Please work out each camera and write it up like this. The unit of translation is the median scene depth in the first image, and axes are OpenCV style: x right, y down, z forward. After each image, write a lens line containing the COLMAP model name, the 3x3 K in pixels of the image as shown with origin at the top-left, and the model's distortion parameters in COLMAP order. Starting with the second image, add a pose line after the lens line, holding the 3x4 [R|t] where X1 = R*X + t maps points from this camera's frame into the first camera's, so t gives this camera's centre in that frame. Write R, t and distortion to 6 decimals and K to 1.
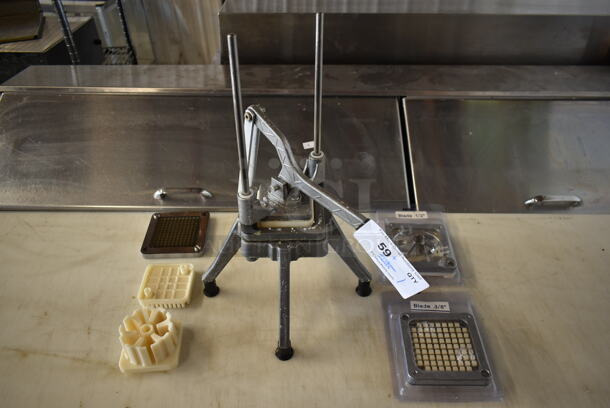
lens RADIAL K [[462.1, 0, 305.0], [0, 462.1, 204.0], [0, 0, 1]] dist [-0.018459, 0.003668]
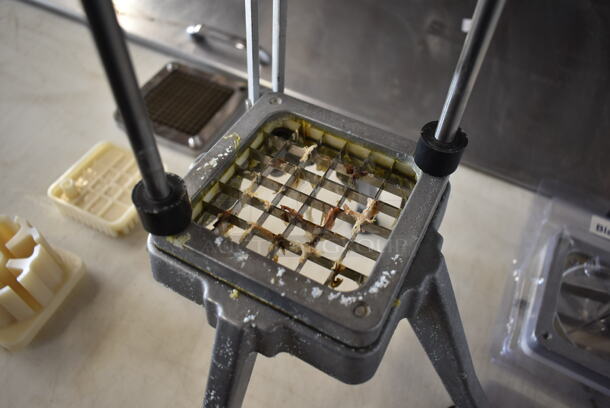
lens RADIAL K [[454.5, 0, 305.0], [0, 454.5, 204.0], [0, 0, 1]] dist [-0.028629, 0.004610]
pose [[0.889566, 0.382537, -0.249677, 0.059664], [-0.319032, 0.911445, 0.259781, -0.023031], [0.326943, -0.151437, 0.932832, 0.608067]]
